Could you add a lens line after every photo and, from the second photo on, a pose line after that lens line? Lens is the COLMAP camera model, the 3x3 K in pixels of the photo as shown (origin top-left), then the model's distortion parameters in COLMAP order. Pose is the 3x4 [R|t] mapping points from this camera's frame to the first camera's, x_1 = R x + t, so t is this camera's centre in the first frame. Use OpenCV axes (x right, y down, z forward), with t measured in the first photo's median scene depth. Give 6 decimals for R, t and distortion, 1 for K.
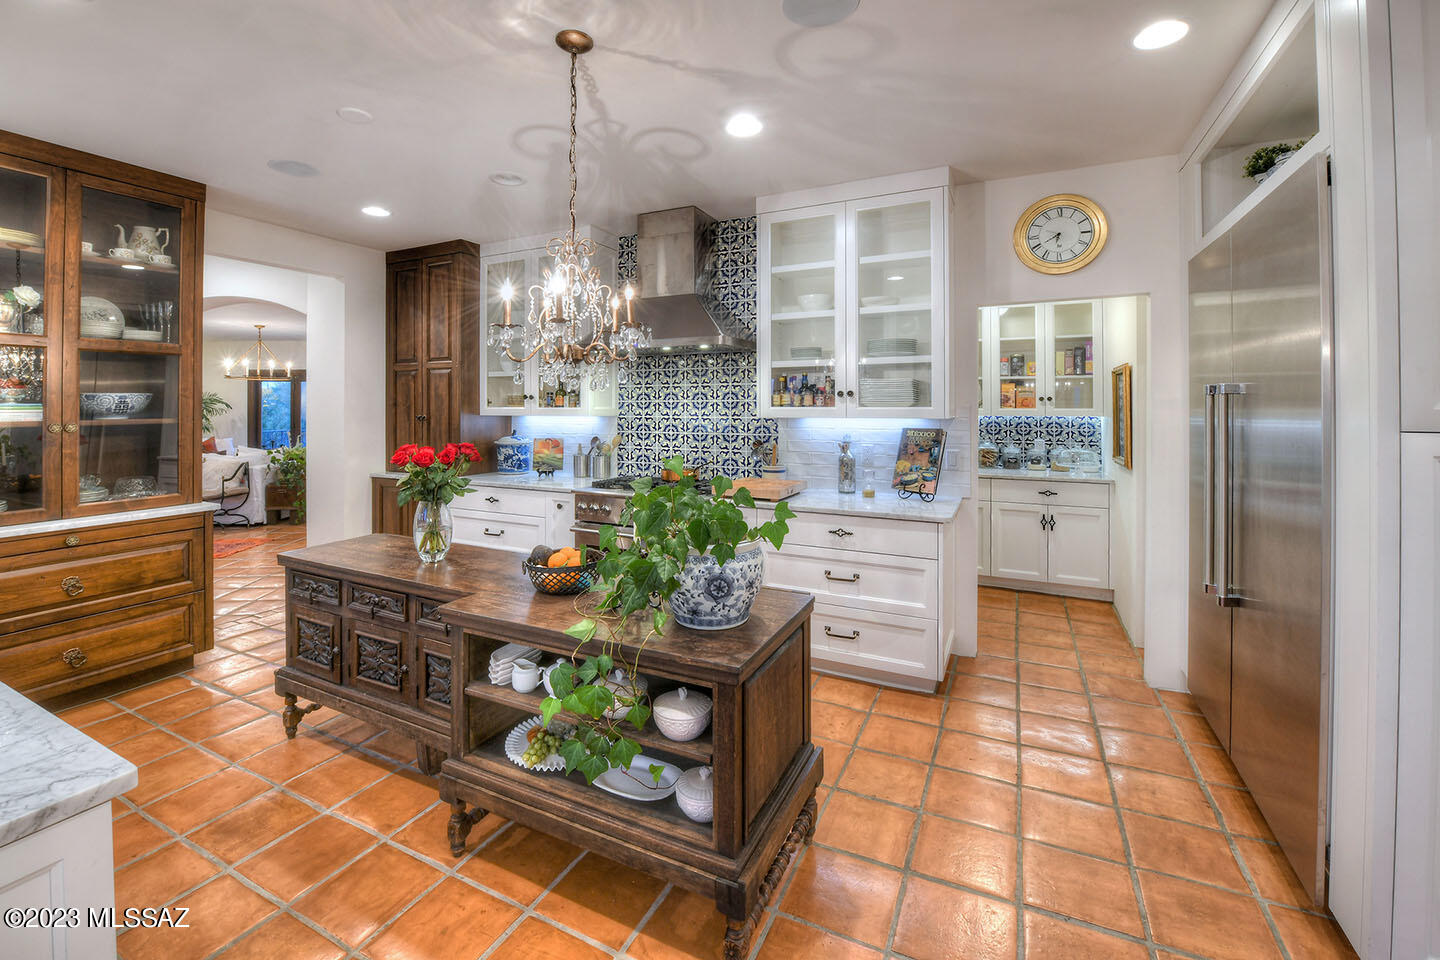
lens RADIAL K [[605.7, 0, 718.7], [0, 605.7, 410.4], [0, 0, 1]] dist [0.001888, -0.010022]
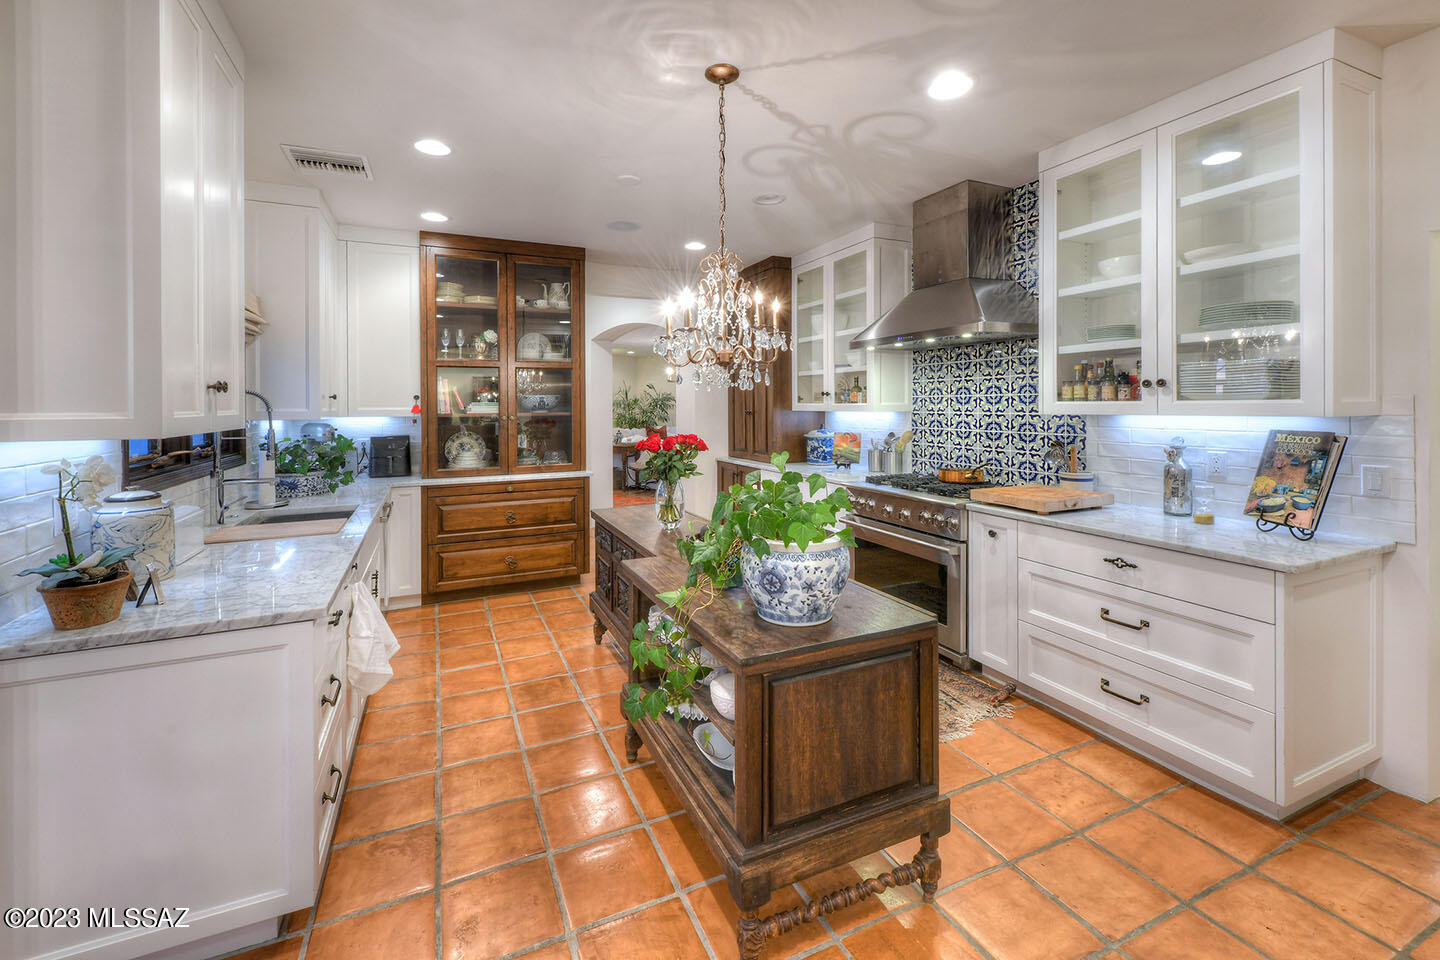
lens RADIAL K [[594.1, 0, 718.1], [0, 594.1, 409.3], [0, 0, 1]] dist [-0.009797, 0.006440]
pose [[0.783311, 0.001898, -0.621628, 0.242701], [0.001563, 0.999986, 0.005023, 0.000622], [0.621629, -0.004906, 0.783297, 0.079274]]
